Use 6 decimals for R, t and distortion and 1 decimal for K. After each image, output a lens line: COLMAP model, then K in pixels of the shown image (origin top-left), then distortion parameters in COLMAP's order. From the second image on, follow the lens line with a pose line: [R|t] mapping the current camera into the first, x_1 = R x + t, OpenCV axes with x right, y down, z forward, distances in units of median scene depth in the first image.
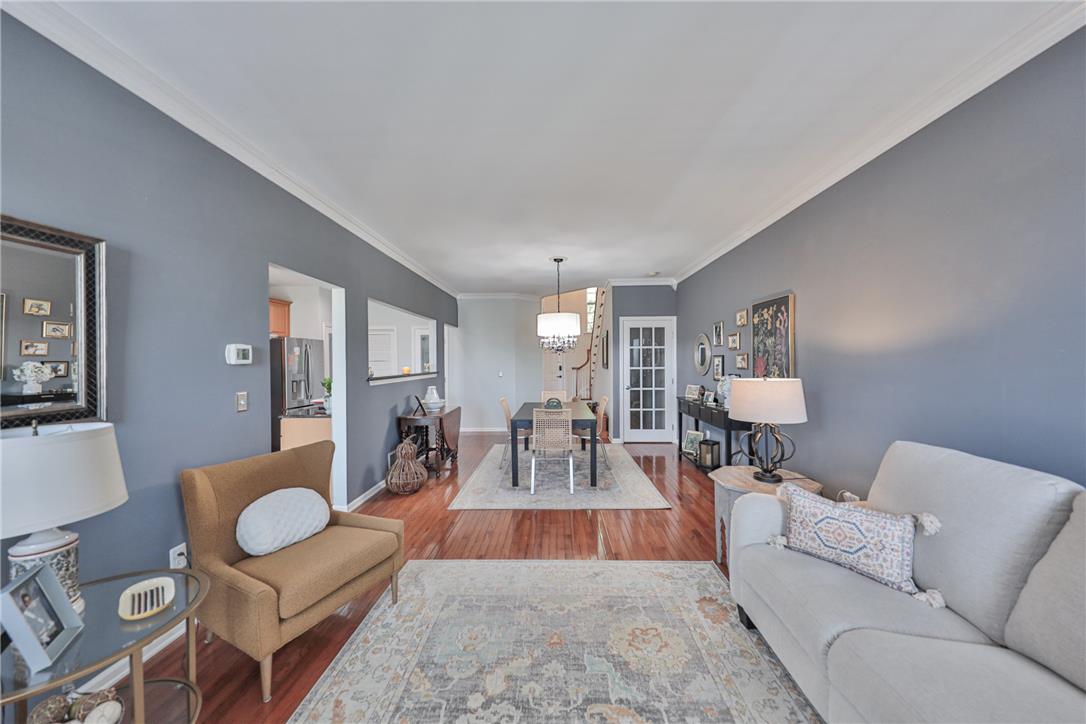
lens RADIAL K [[393.8, 0, 557.4], [0, 393.8, 363.5], [0, 0, 1]] dist [0.003614, -0.001048]
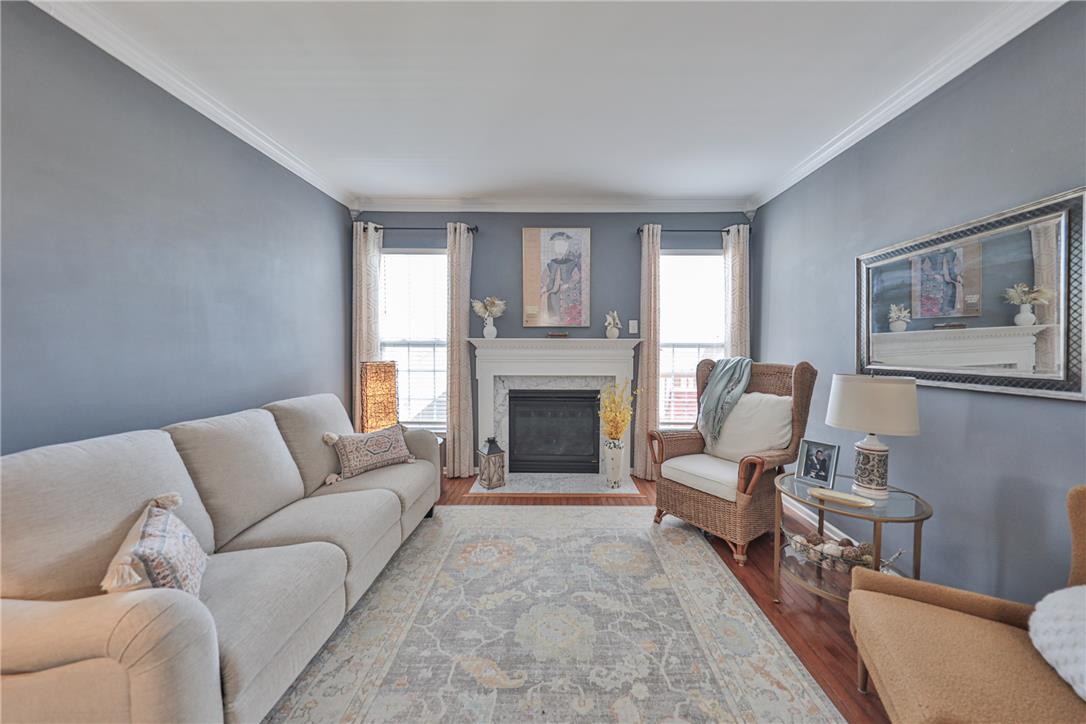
lens RADIAL K [[378.8, 0, 561.0], [0, 378.8, 352.8], [0, 0, 1]] dist [0.008411, -0.002104]
pose [[-0.999781, 0.005320, -0.020243, -0.003393], [0.004814, 0.999677, 0.024958, 0.020739], [0.020370, 0.024855, -0.999484, 1.900387]]
